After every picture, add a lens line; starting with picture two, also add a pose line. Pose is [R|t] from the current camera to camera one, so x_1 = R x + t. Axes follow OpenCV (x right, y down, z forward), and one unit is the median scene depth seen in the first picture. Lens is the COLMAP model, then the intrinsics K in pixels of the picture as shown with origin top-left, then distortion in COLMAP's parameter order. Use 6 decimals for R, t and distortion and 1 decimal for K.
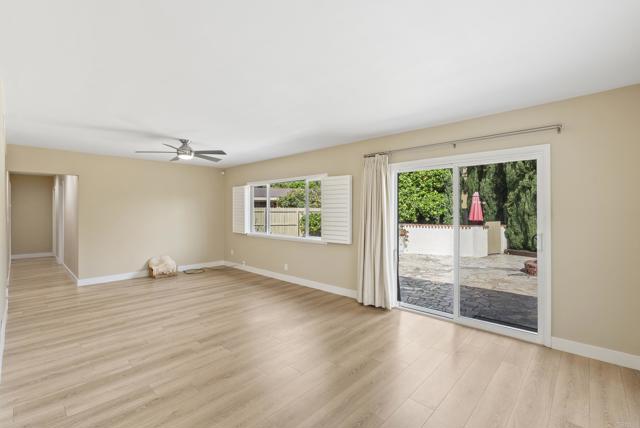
lens RADIAL K [[289.1, 0, 319.2], [0, 289.1, 211.2], [0, 0, 1]] dist [-0.005812, 0.001307]
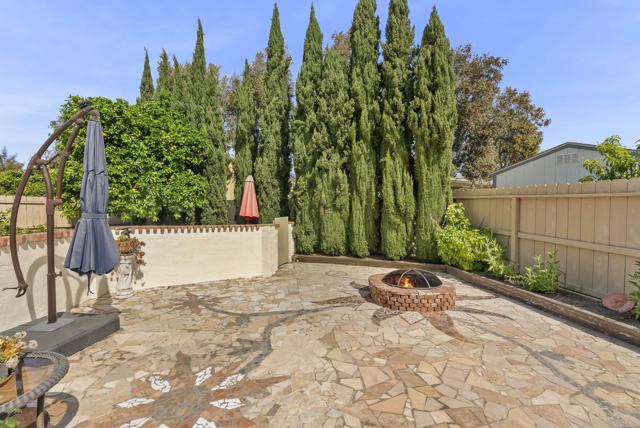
lens RADIAL K [[289.1, 0, 319.7], [0, 289.1, 210.0], [0, 0, 1]] dist [-0.005812, 0.001307]
pose [[0.643892, -0.001501, 0.765115, 0.136456], [-0.000601, 0.999997, 0.002468, 0.016803], [-0.765116, -0.002048, 0.643889, 0.487626]]
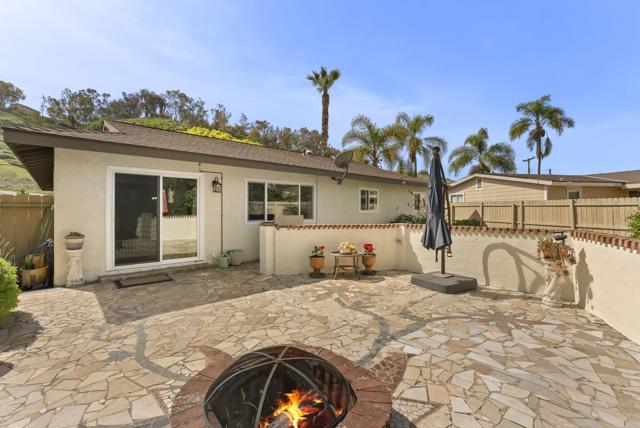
lens RADIAL K [[289.1, 0, 318.8], [0, 289.1, 212.4], [0, 0, 1]] dist [-0.005812, 0.001307]
pose [[-0.079089, 0.012165, -0.996793, 0.702474], [-0.001567, 0.999923, 0.012328, 0.013652], [0.996866, 0.002537, -0.079064, 0.689696]]
